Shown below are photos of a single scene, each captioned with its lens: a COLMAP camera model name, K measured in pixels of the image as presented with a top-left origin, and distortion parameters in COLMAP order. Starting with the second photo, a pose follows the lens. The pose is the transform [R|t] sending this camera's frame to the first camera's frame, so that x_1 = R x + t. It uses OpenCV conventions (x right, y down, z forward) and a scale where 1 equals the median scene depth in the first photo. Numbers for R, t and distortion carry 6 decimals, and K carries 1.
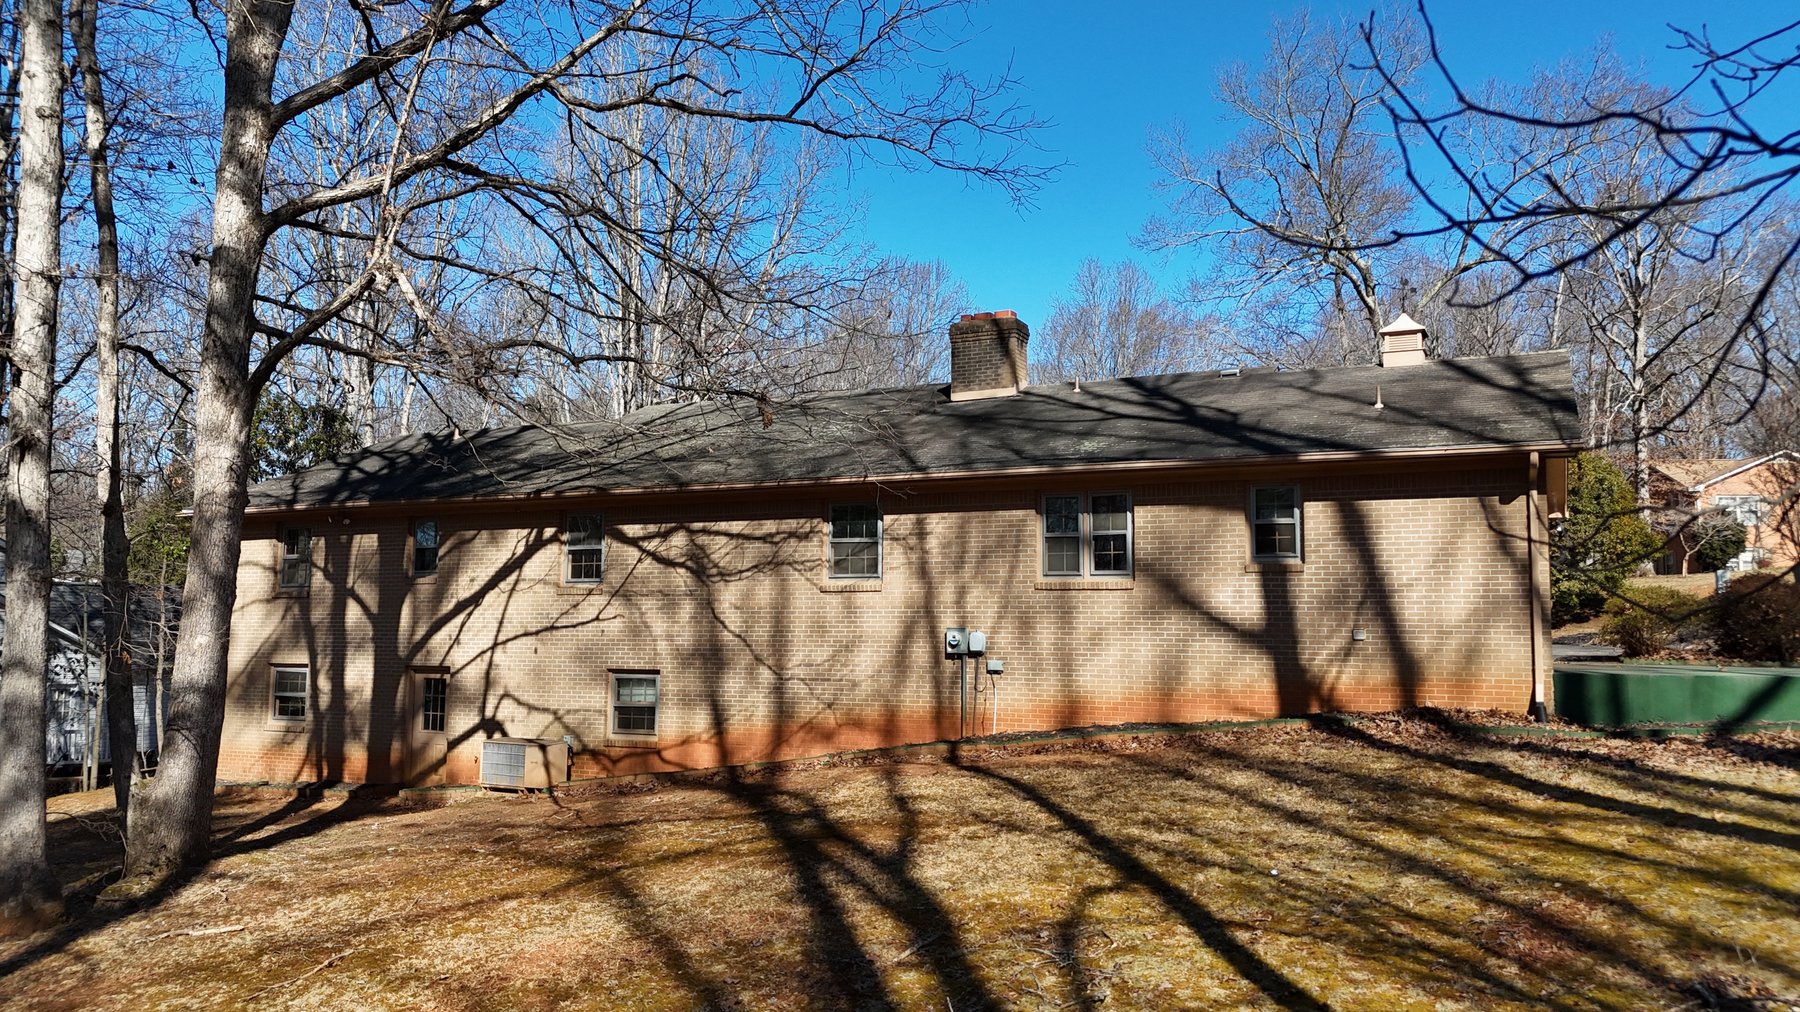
lens RADIAL K [[1317.9, 0, 896.1], [0, 1317.9, 507.4], [0, 0, 1]] dist [0.063510, -0.037859]
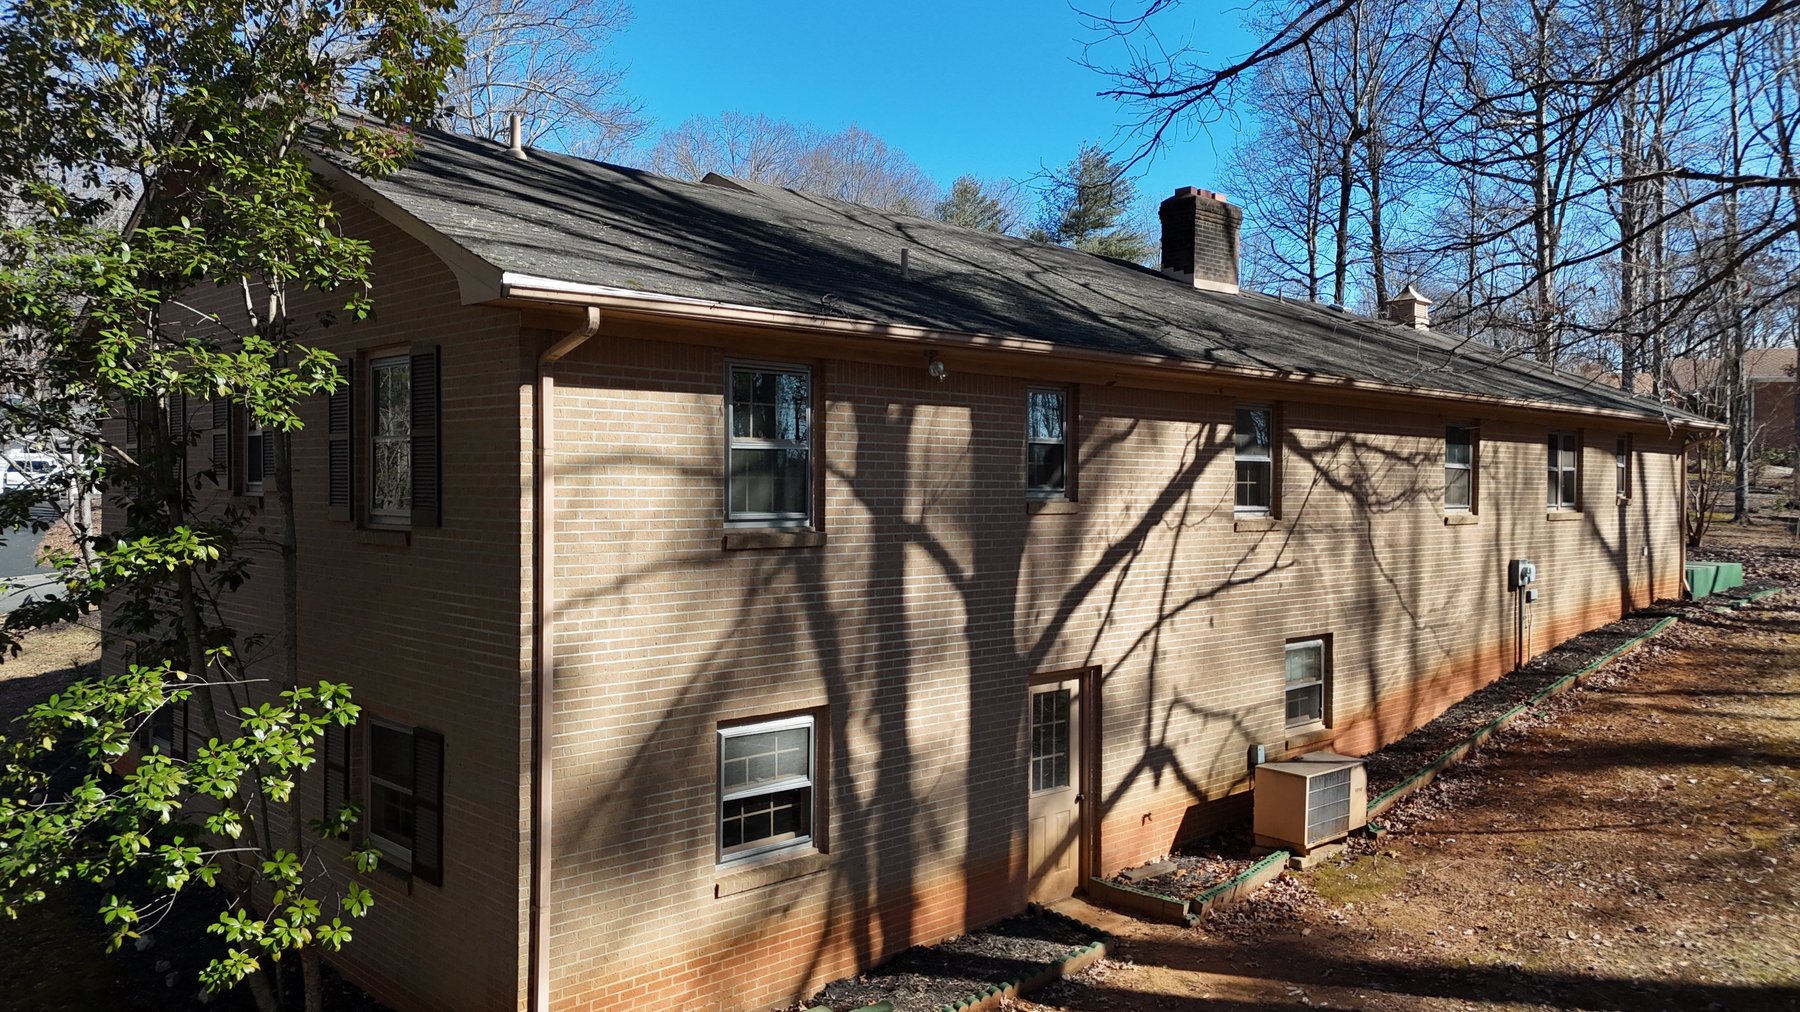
lens RADIAL K [[1317.9, 0, 897.1], [0, 1317.9, 503.3], [0, 0, 1]] dist [0.063510, -0.037859]
pose [[0.349624, -0.018609, 0.936705, -0.933380], [-0.095108, 0.993933, 0.055245, 0.033727], [-0.932050, -0.108403, 0.345733, 0.963517]]
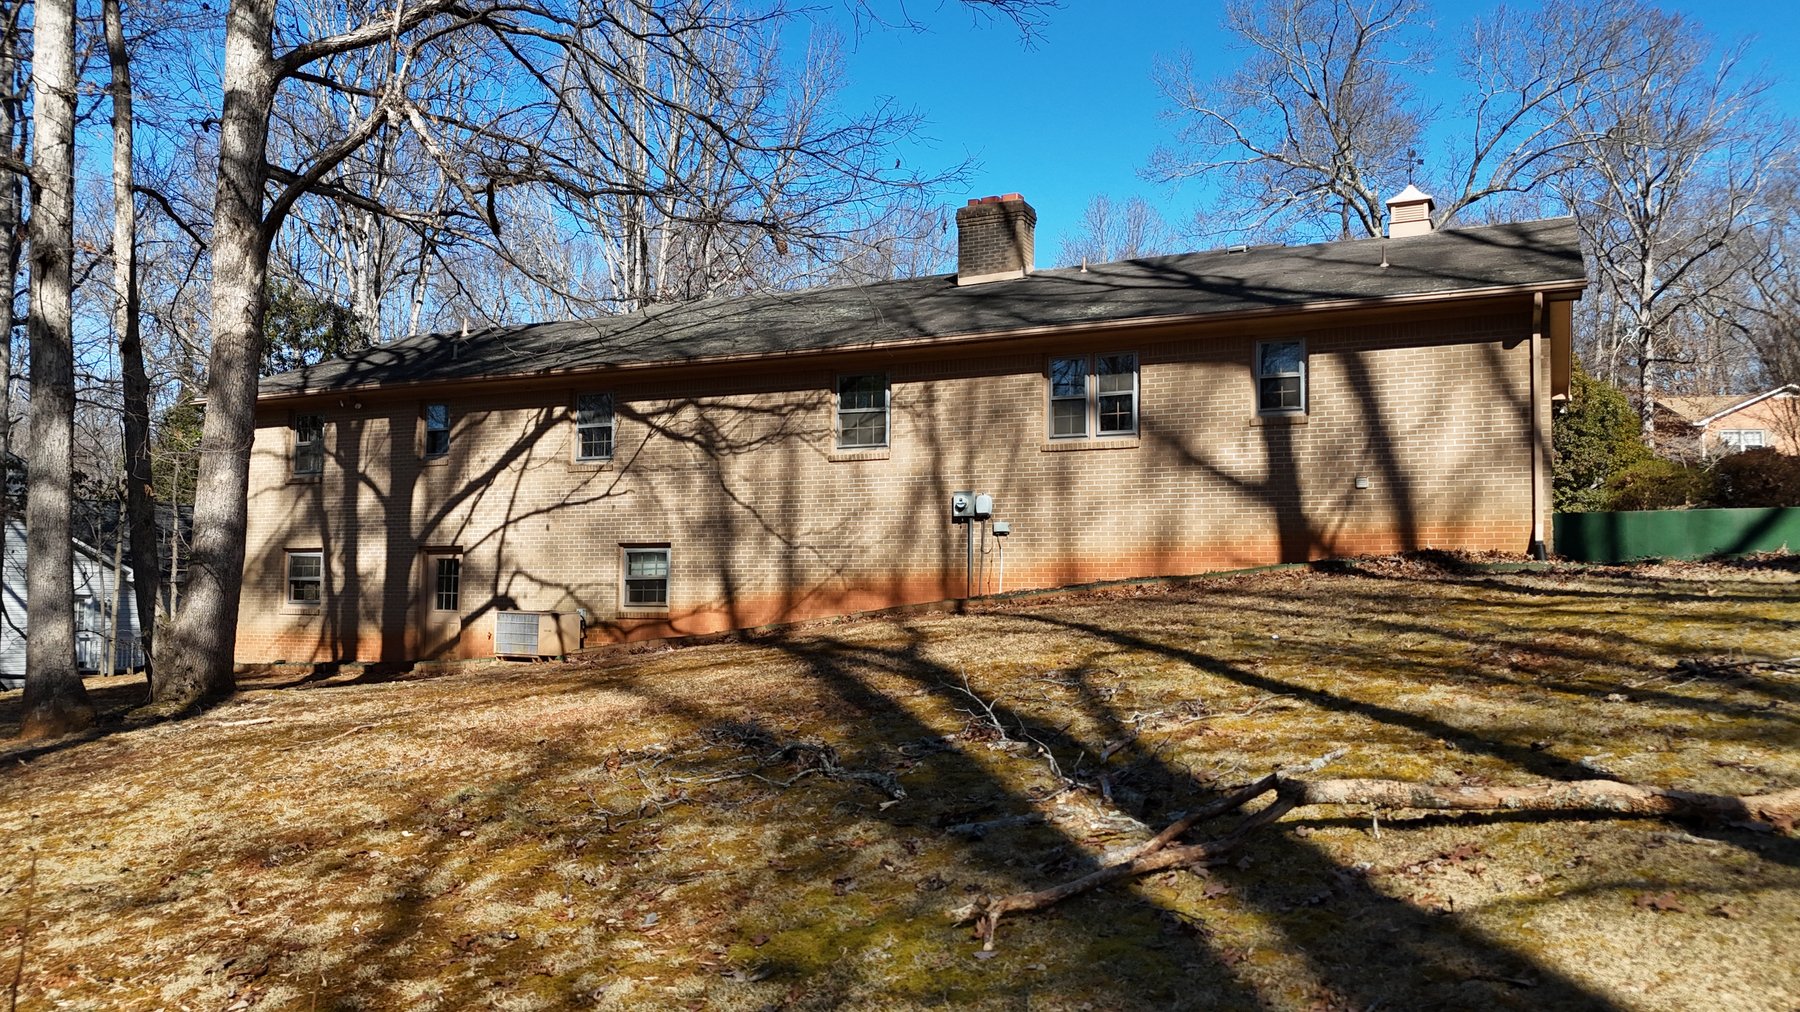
lens RADIAL K [[1317.9, 0, 896.3], [0, 1317.9, 506.4], [0, 0, 1]] dist [0.063510, -0.037859]
pose [[0.999996, -0.000241, -0.002688, -0.002638], [0.000315, 0.999618, 0.027629, 0.066174], [0.002680, -0.027630, 0.999615, -0.010201]]
